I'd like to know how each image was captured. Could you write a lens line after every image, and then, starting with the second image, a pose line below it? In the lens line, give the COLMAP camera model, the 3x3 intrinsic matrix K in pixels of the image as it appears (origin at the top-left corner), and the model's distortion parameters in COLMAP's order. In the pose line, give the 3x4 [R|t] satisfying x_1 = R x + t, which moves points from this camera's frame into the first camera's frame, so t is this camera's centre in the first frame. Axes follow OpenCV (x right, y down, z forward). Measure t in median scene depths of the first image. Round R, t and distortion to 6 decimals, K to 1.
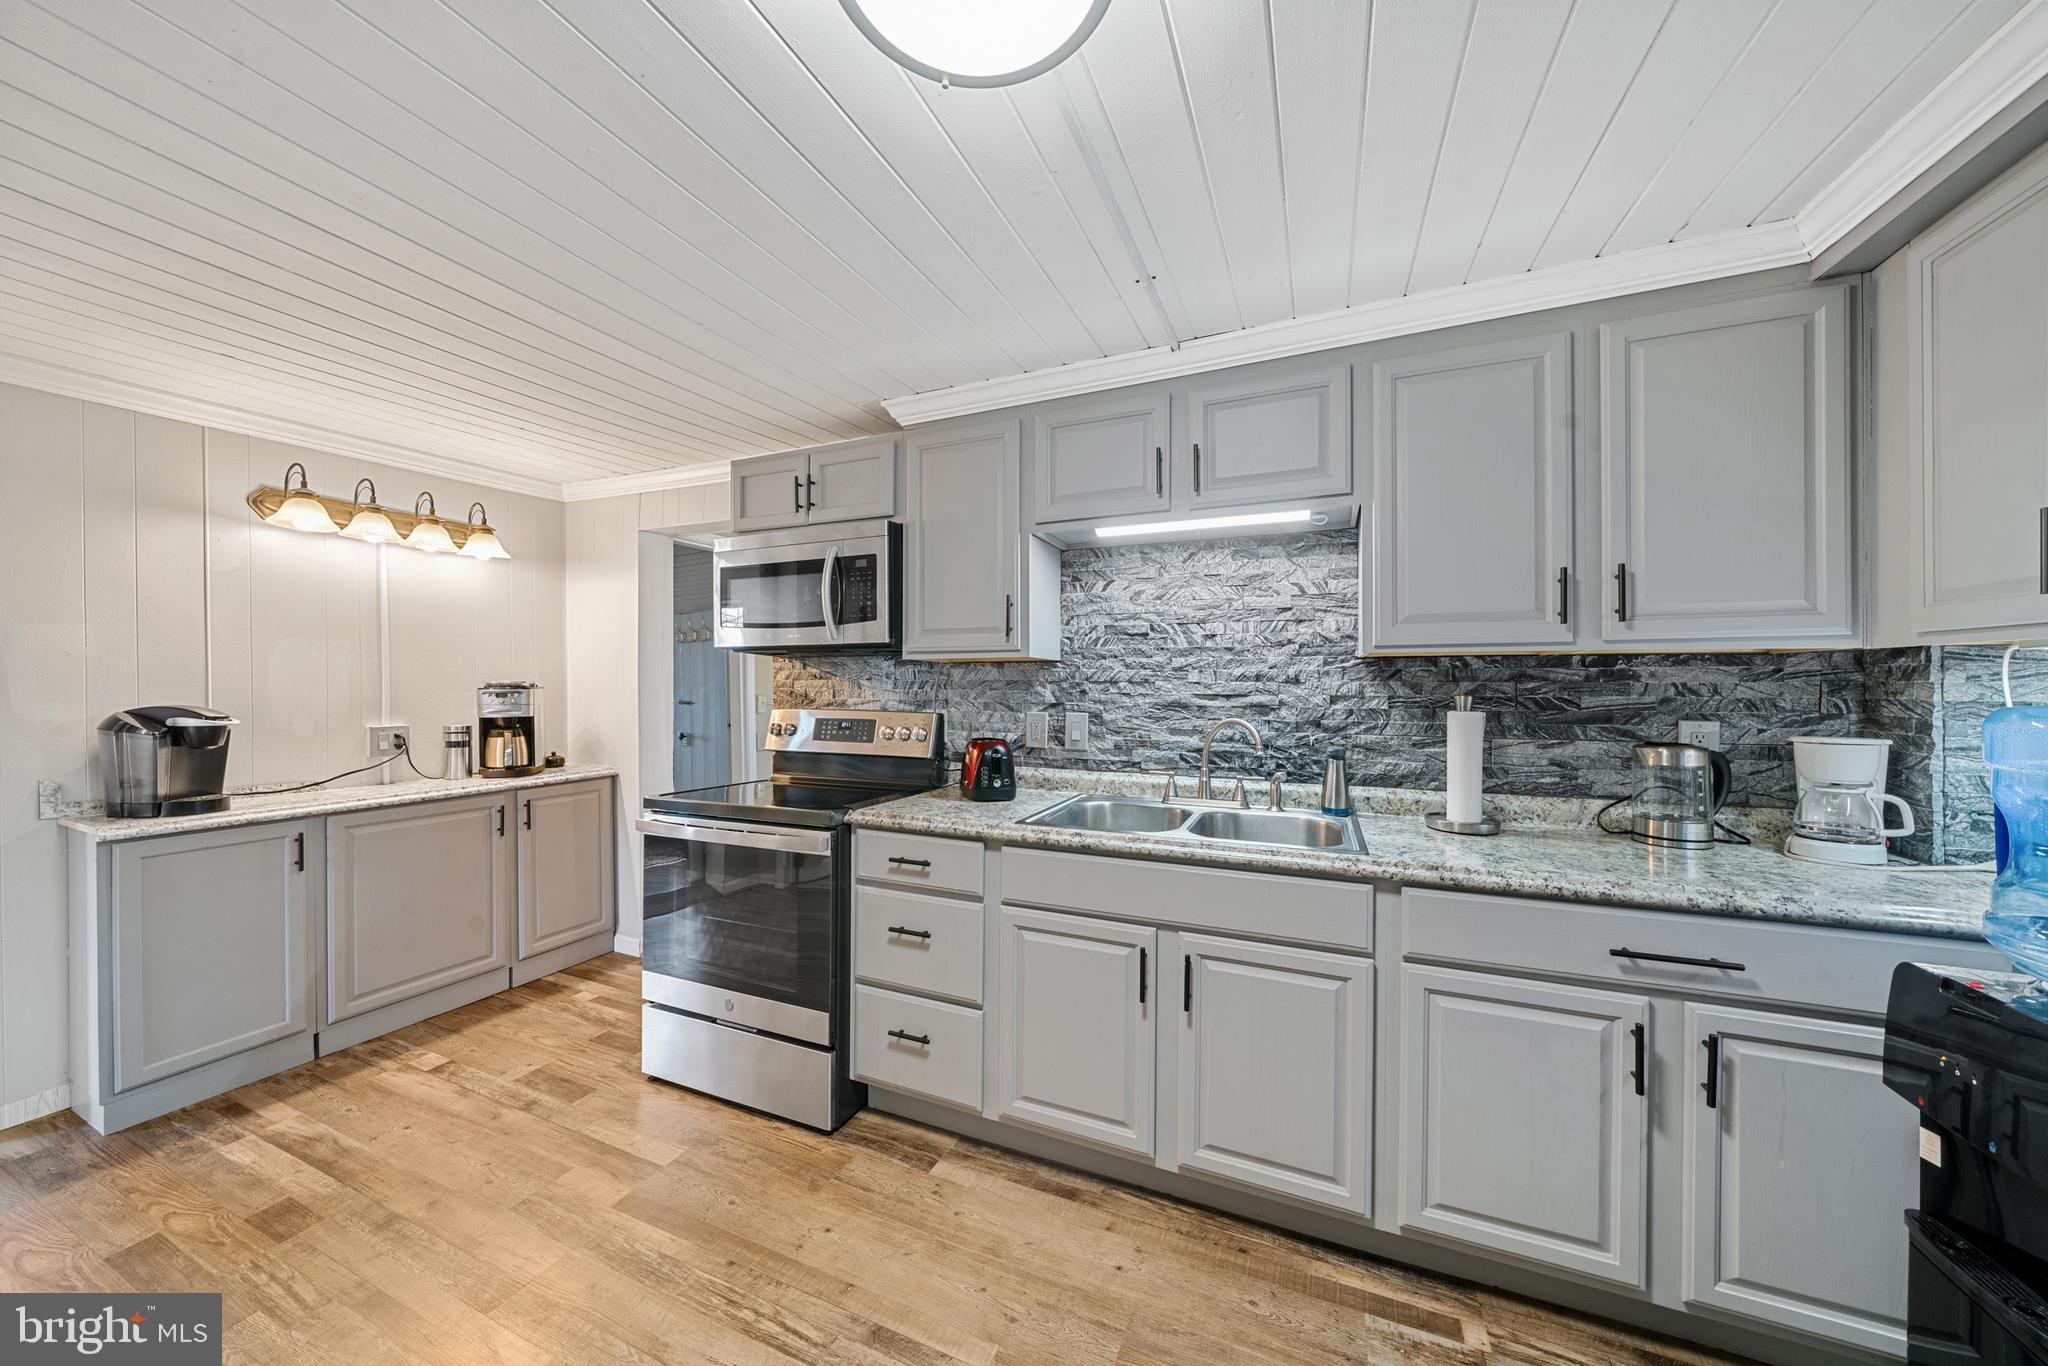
lens RADIAL K [[700.4, 0, 1013.2], [0, 700.4, 684.9], [0, 0, 1]] dist [-0.005068, -0.000084]
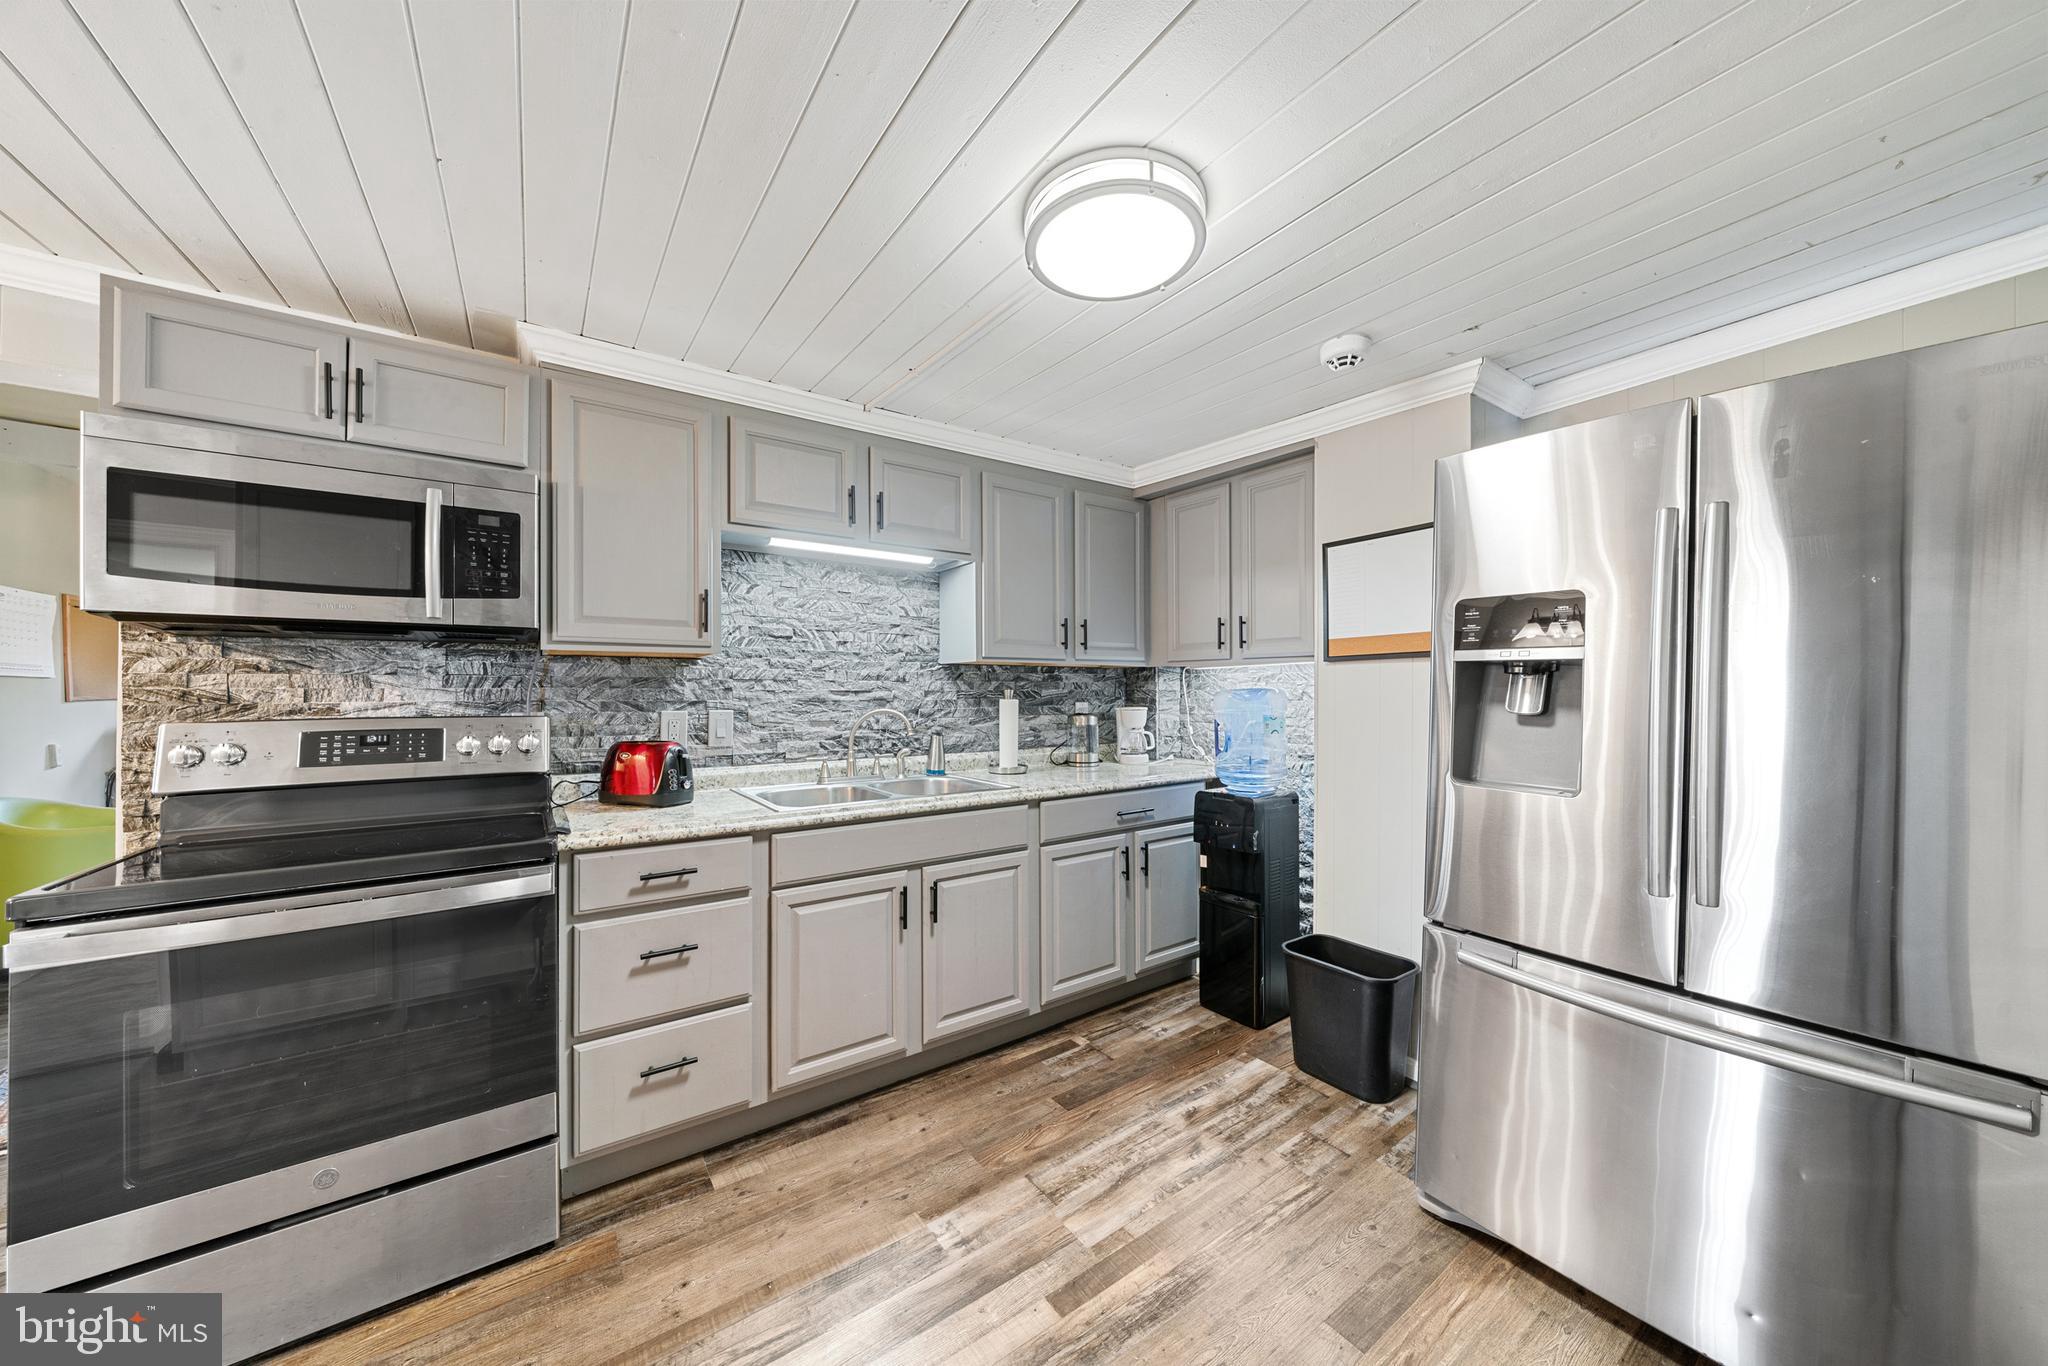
lens RADIAL K [[693.5, 0, 1024.0], [0, 693.5, 683.0], [0, 0, 1]] dist [-0.005212, -0.000204]
pose [[0.512229, 0.004693, 0.858836, -0.626918], [0.002069, 0.999975, -0.006698, 0.009403], [-0.858846, 0.005208, 0.512207, 0.127266]]
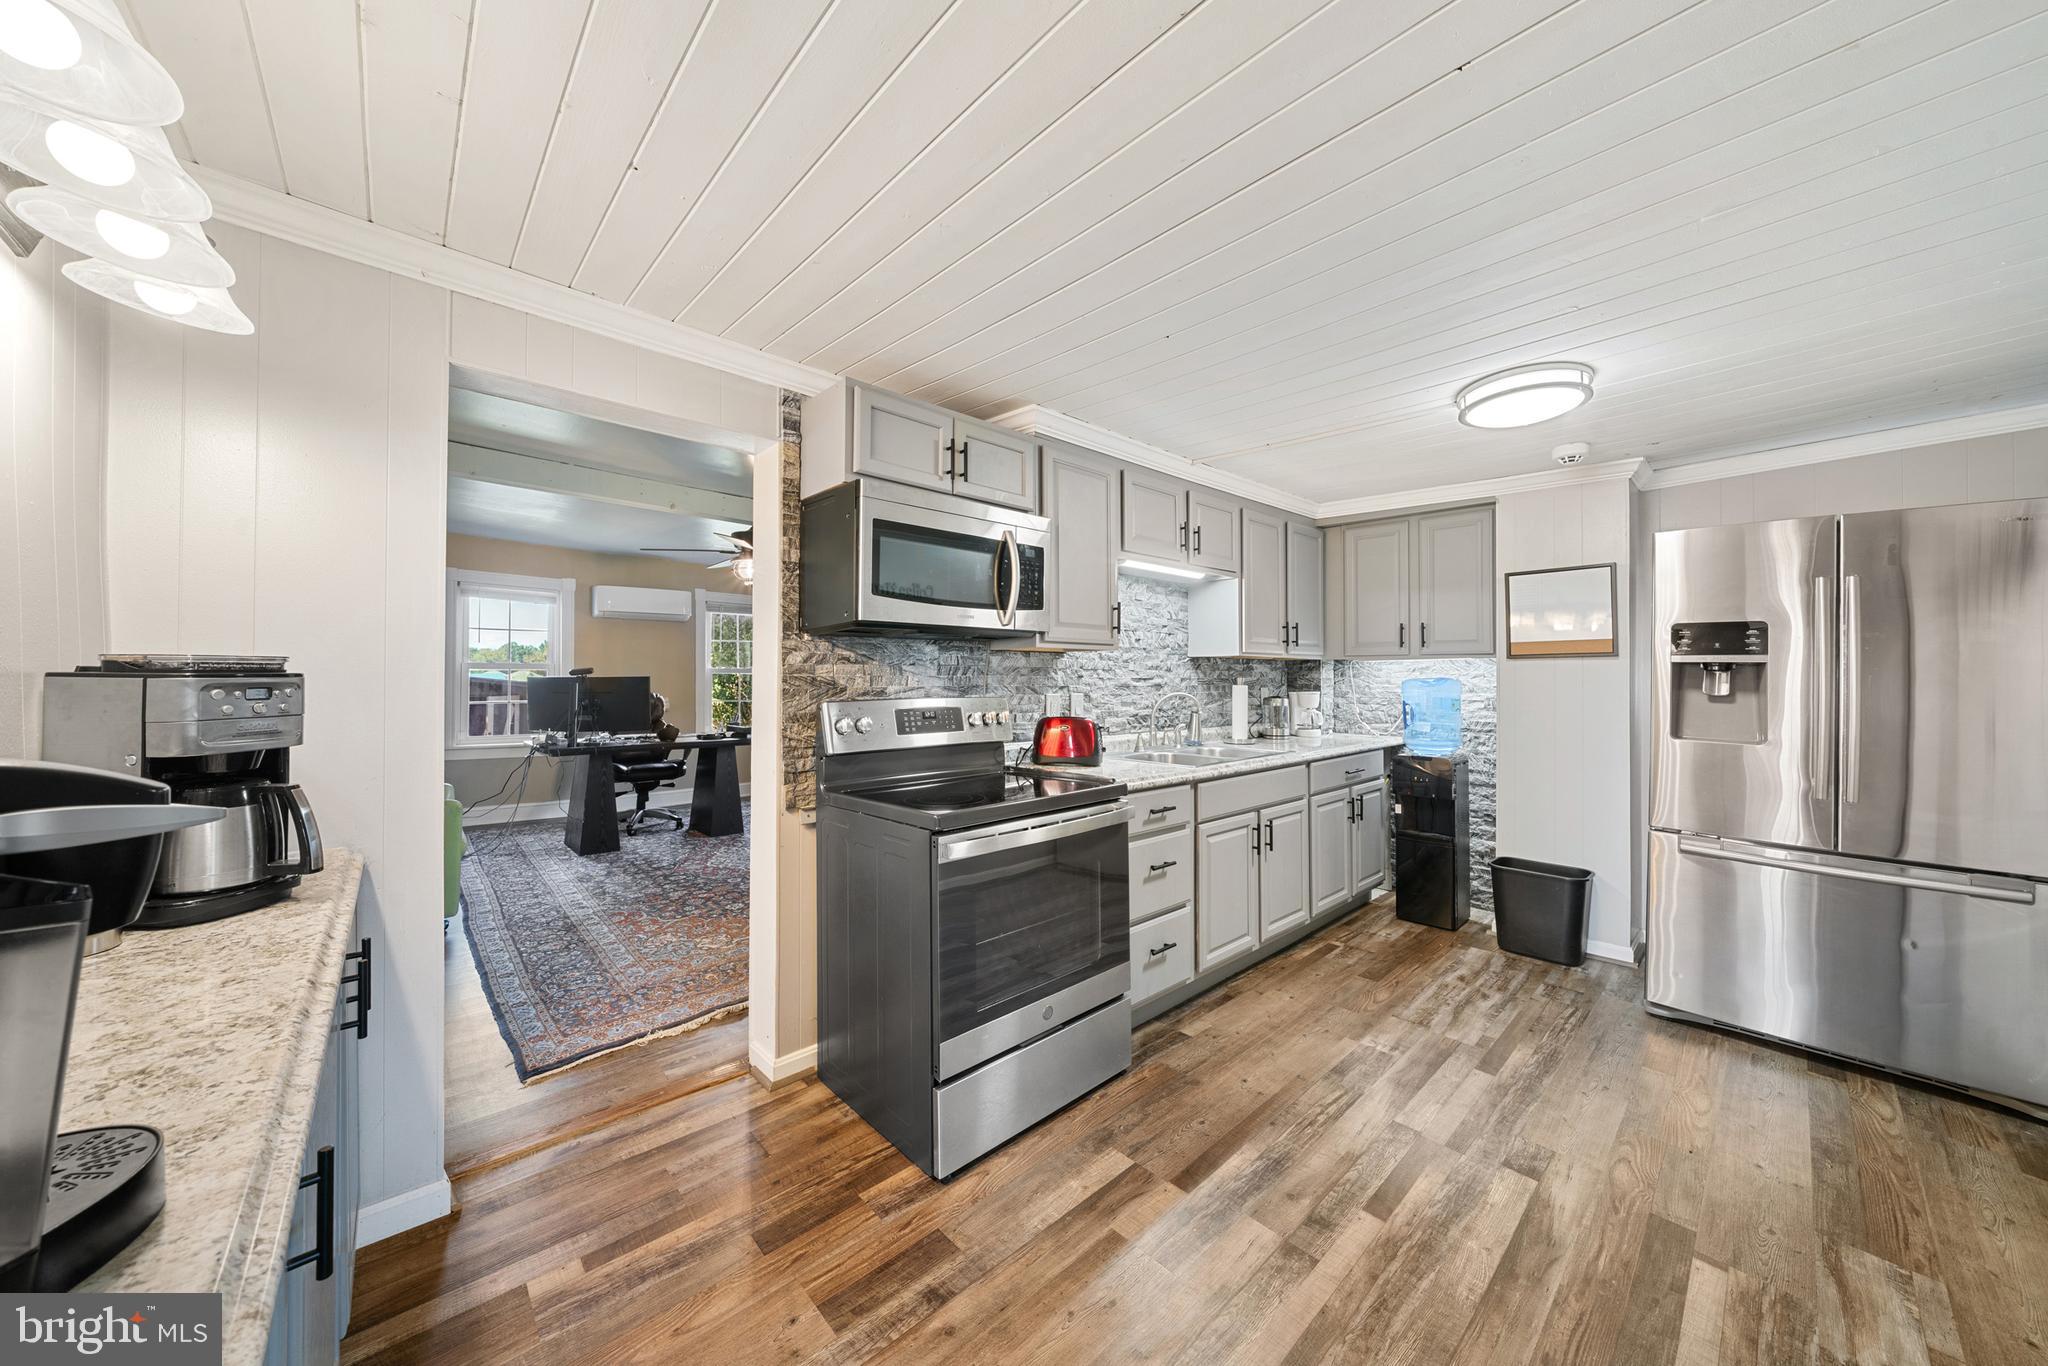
lens RADIAL K [[700.3, 0, 1030.1], [0, 700.3, 663.0], [0, 0, 1]] dist [-0.001369, -0.000006]
pose [[0.398524, 0.014896, 0.917037, -1.291446], [-0.003194, 0.999885, -0.014854, 0.004204], [-0.917152, 0.002991, 0.398526, 0.651903]]
